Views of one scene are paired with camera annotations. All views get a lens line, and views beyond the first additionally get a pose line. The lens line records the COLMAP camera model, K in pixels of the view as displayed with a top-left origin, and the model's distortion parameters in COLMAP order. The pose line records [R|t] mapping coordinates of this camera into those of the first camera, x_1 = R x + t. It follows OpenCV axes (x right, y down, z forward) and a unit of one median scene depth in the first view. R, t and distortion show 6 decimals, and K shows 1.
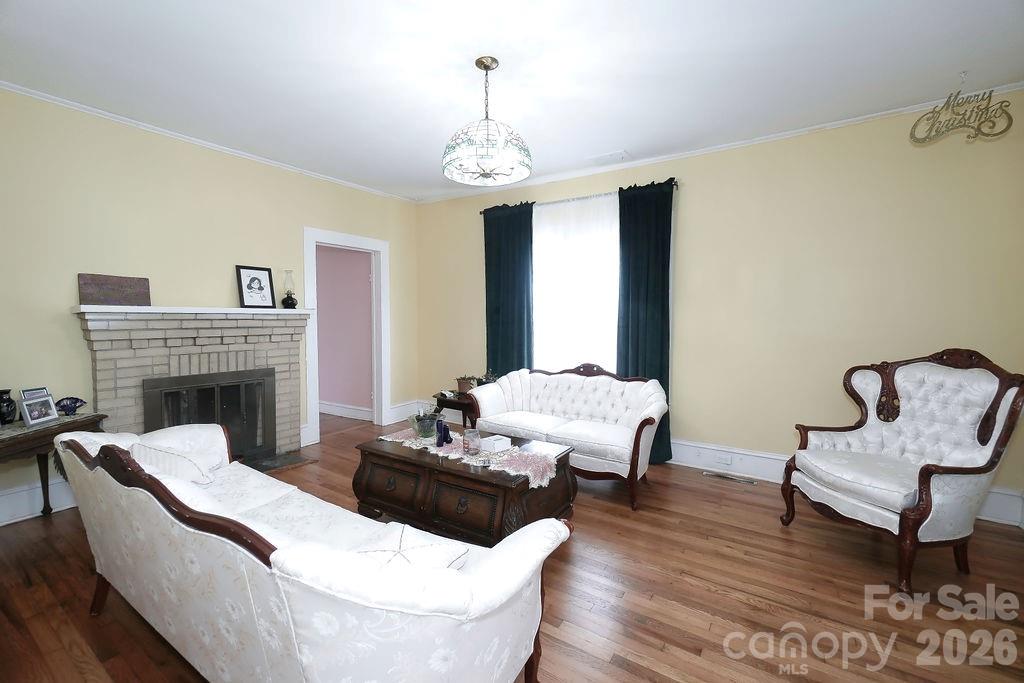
lens RADIAL K [[442.7, 0, 503.3], [0, 442.7, 342.5], [0, 0, 1]] dist [-0.002613, 0.000836]
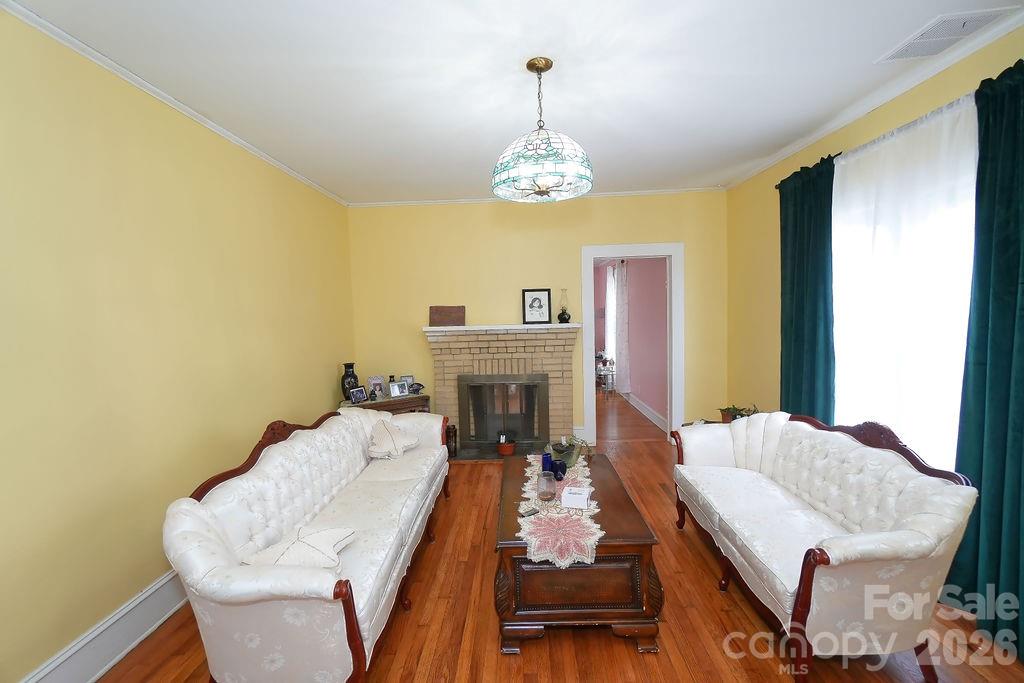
lens RADIAL K [[442.7, 0, 503.3], [0, 442.7, 342.5], [0, 0, 1]] dist [-0.002613, 0.000836]
pose [[0.517760, 0.042512, -0.854469, 0.435081], [-0.019499, 0.999092, 0.037893, -0.070284], [0.855304, -0.002958, 0.518119, 0.299593]]
